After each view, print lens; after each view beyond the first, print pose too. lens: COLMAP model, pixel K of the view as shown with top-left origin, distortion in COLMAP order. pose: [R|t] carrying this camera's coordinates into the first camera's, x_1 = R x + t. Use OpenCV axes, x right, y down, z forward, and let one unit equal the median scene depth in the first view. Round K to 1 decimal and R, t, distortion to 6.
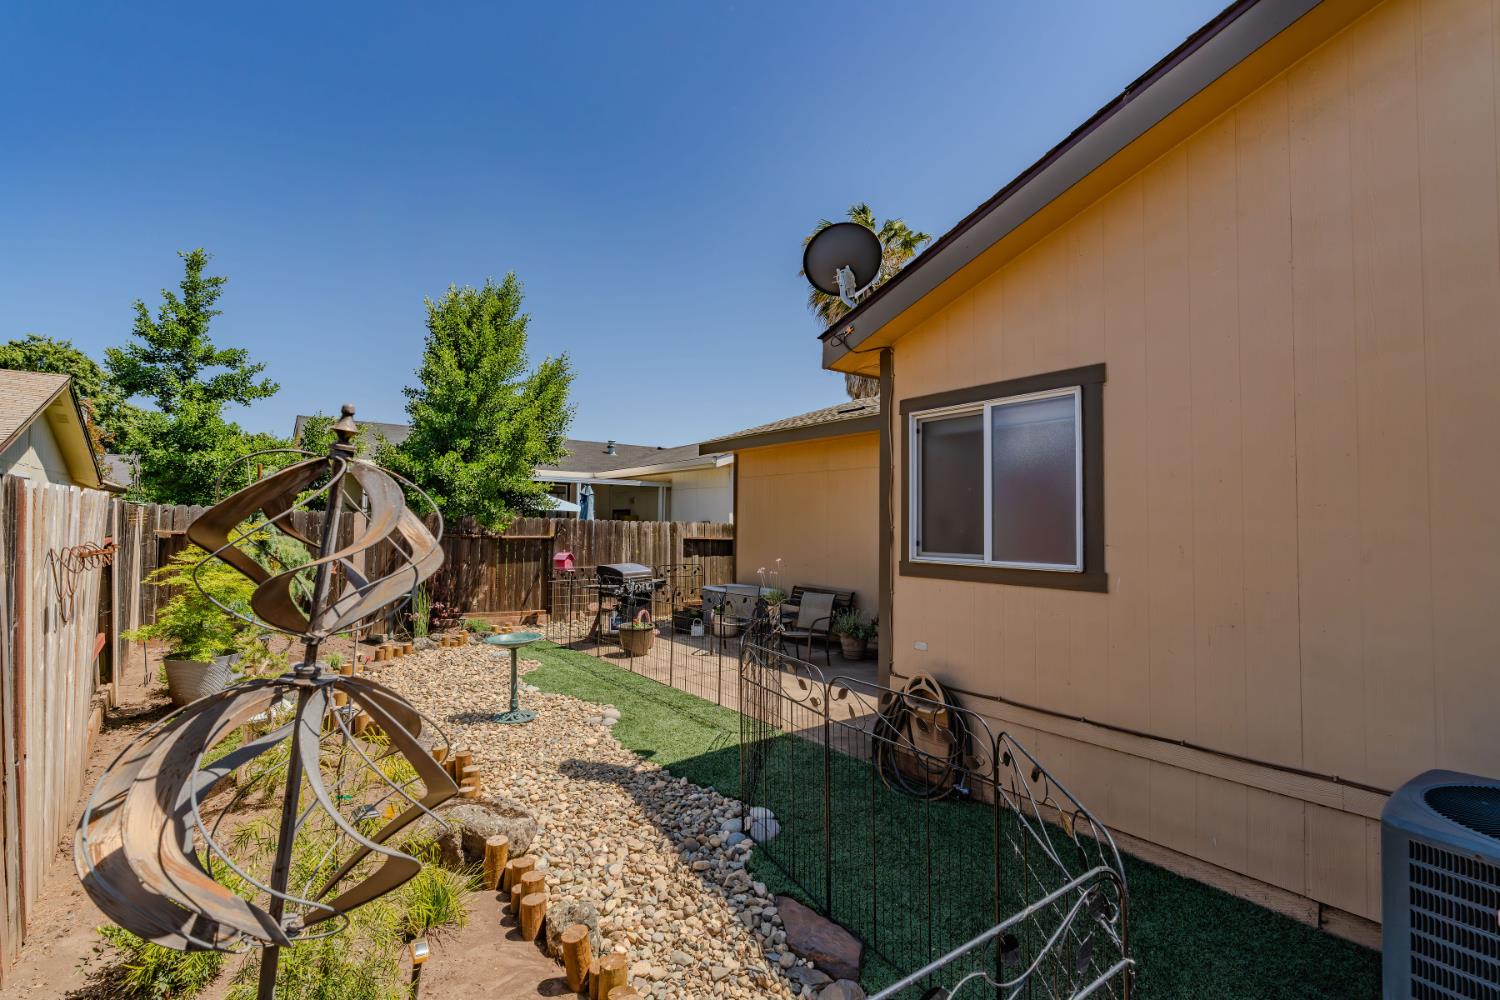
lens RADIAL K [[703.1, 0, 750.0], [0, 703.1, 500.0], [0, 0, 1]] dist [-0.001081, -0.000010]
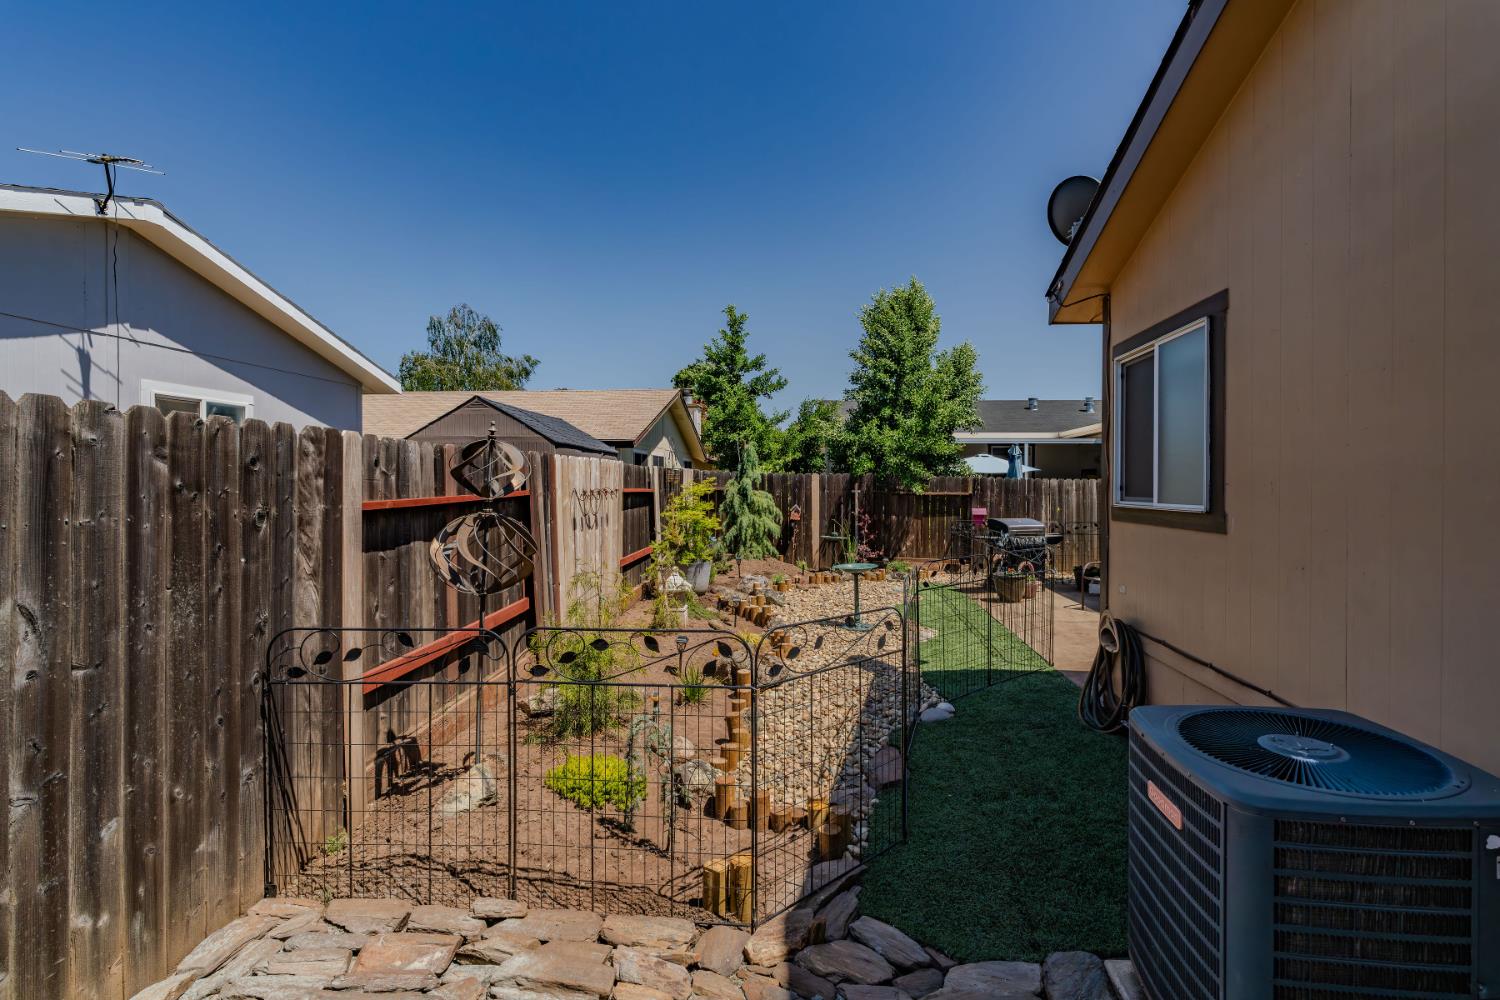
lens RADIAL K [[703.1, 0, 750.0], [0, 703.1, 500.0], [0, 0, 1]] dist [-0.001081, -0.000010]
pose [[0.731836, 0.008133, -0.681432, 0.228781], [0.025103, 0.998928, 0.038882, 0.011220], [0.681018, -0.045561, 0.730848, -0.042132]]
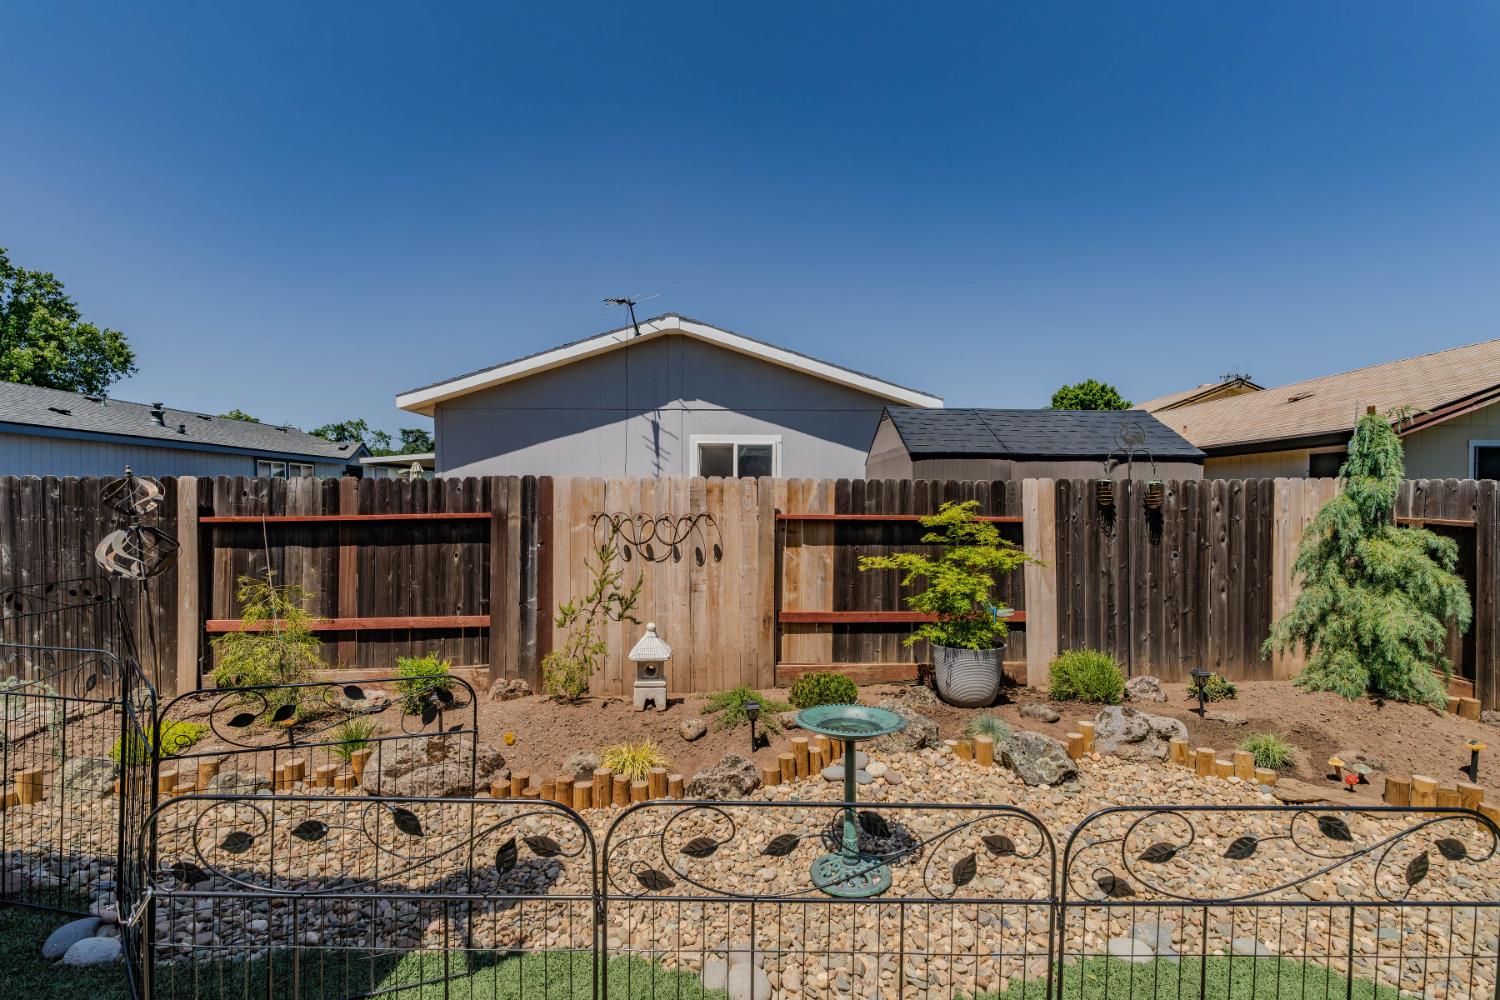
lens RADIAL K [[700.0, 0, 750.3], [0, 700.0, 513.1], [0, 0, 1]] dist [-0.000204, 0.000307]
pose [[-0.592492, 0.000544, -0.805576, 0.083904], [0.016183, 0.999806, -0.011228, 0.029376], [0.805414, -0.019689, -0.592386, 0.705114]]
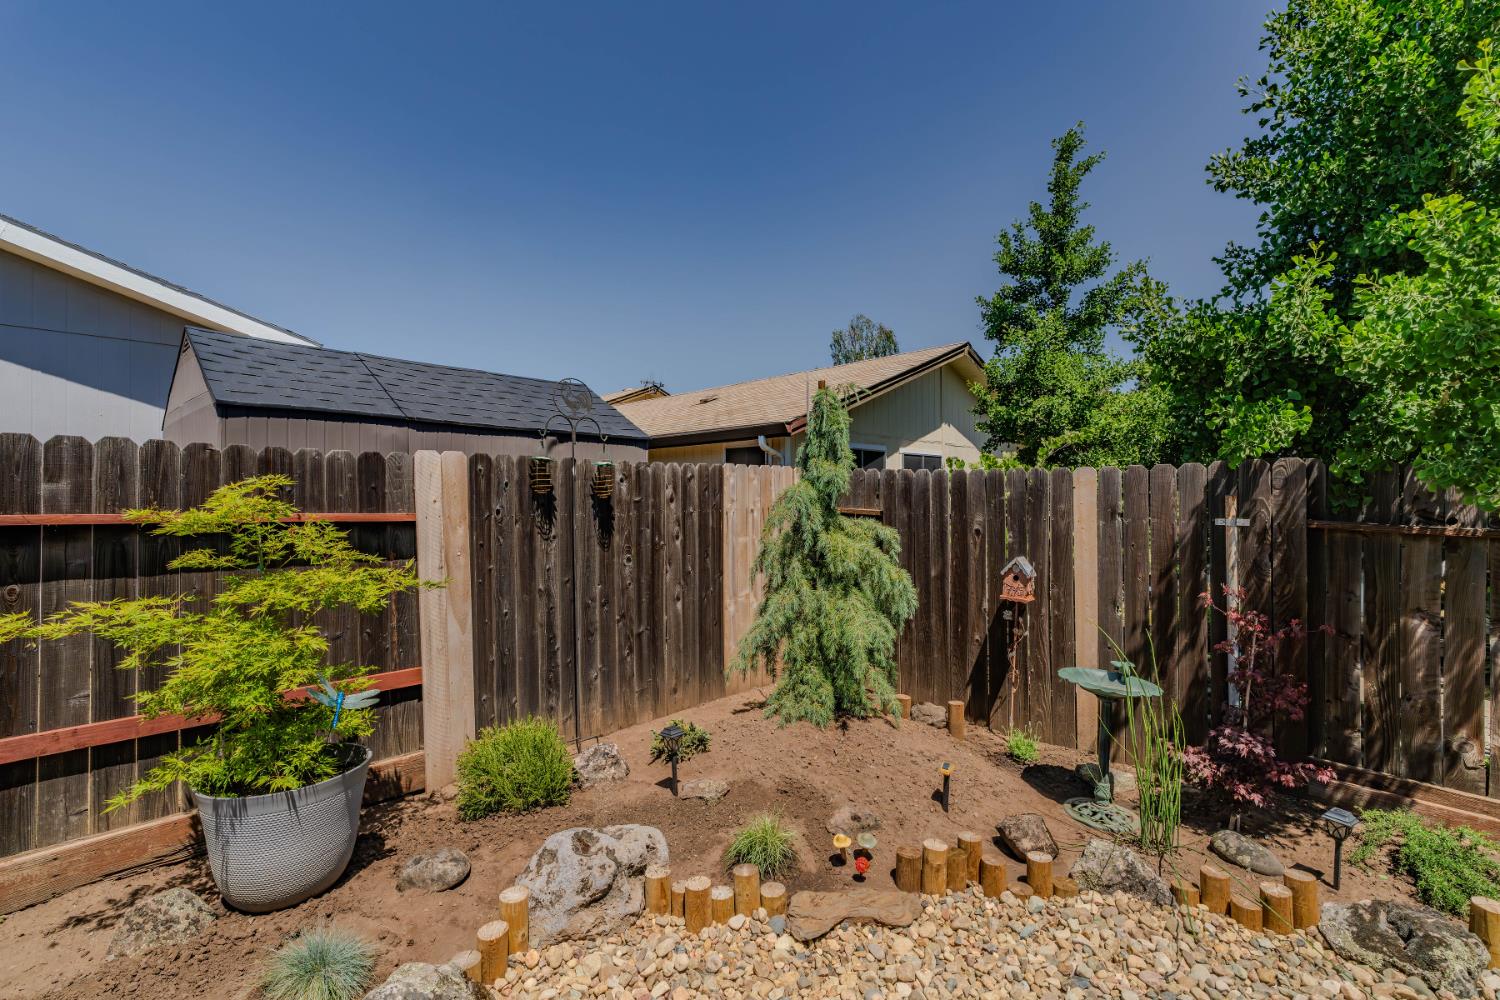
lens RADIAL K [[669.4, 0, 749.3], [0, 669.4, 508.6], [0, 0, 1]] dist [-0.000223, 0.000121]
pose [[0.132954, 0.000979, -0.991122, -0.156028], [0.032984, 0.999441, 0.005411, 0.031255], [0.990573, -0.033411, 0.132848, 0.665907]]
